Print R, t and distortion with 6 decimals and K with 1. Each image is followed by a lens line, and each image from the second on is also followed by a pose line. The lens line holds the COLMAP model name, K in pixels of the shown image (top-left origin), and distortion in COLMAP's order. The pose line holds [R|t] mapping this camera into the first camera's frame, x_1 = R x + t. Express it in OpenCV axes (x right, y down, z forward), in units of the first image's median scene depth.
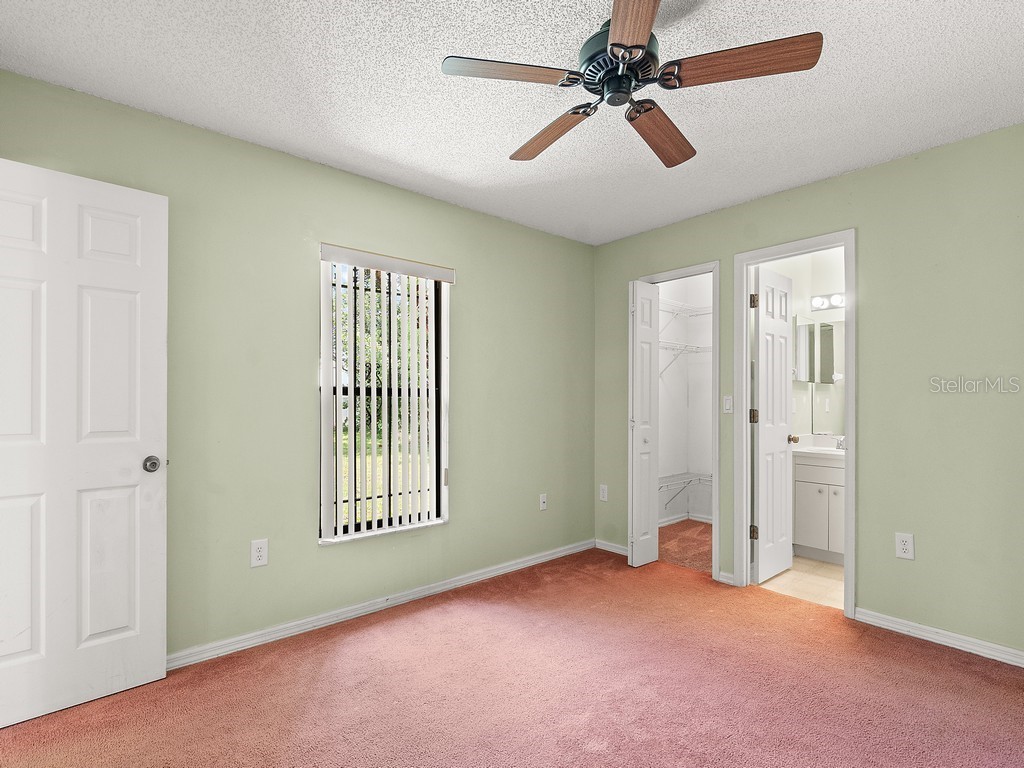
lens RADIAL K [[535.0, 0, 516.4], [0, 535.0, 398.9], [0, 0, 1]] dist [-0.001249, -0.000602]
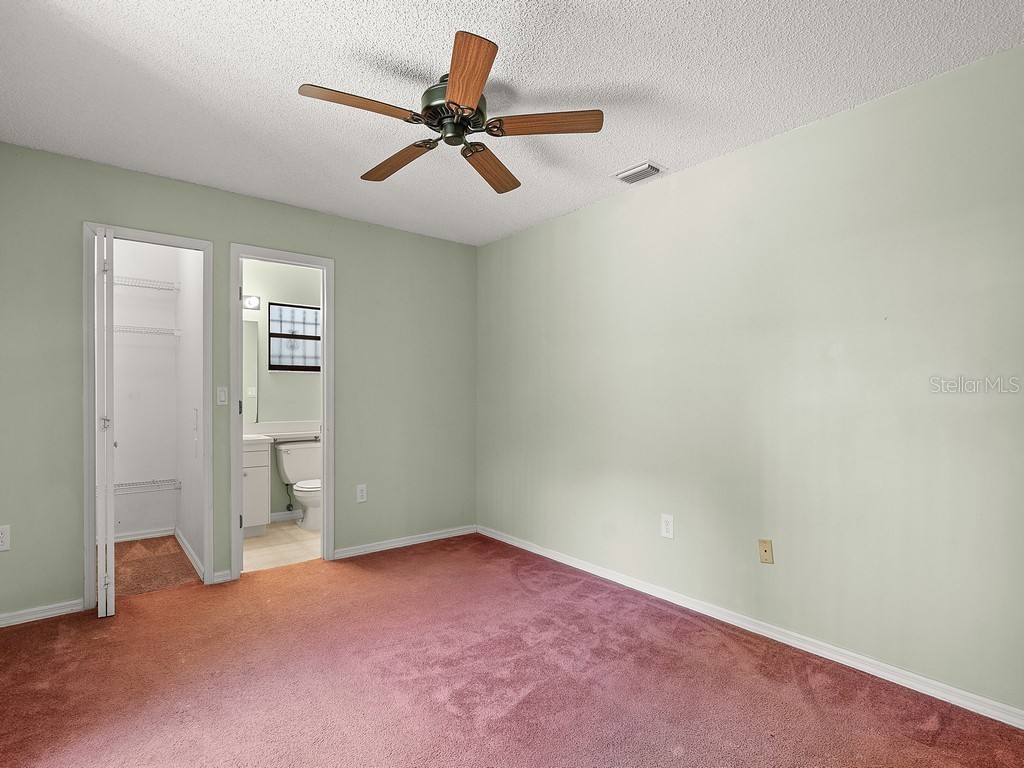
lens RADIAL K [[535.0, 0, 516.4], [0, 535.0, 398.9], [0, 0, 1]] dist [-0.001249, -0.000602]
pose [[-0.017124, -0.015942, 0.999726, -0.584740], [-0.007836, 0.999844, 0.015809, -0.003974], [-0.999823, -0.007563, -0.017246, 0.500626]]
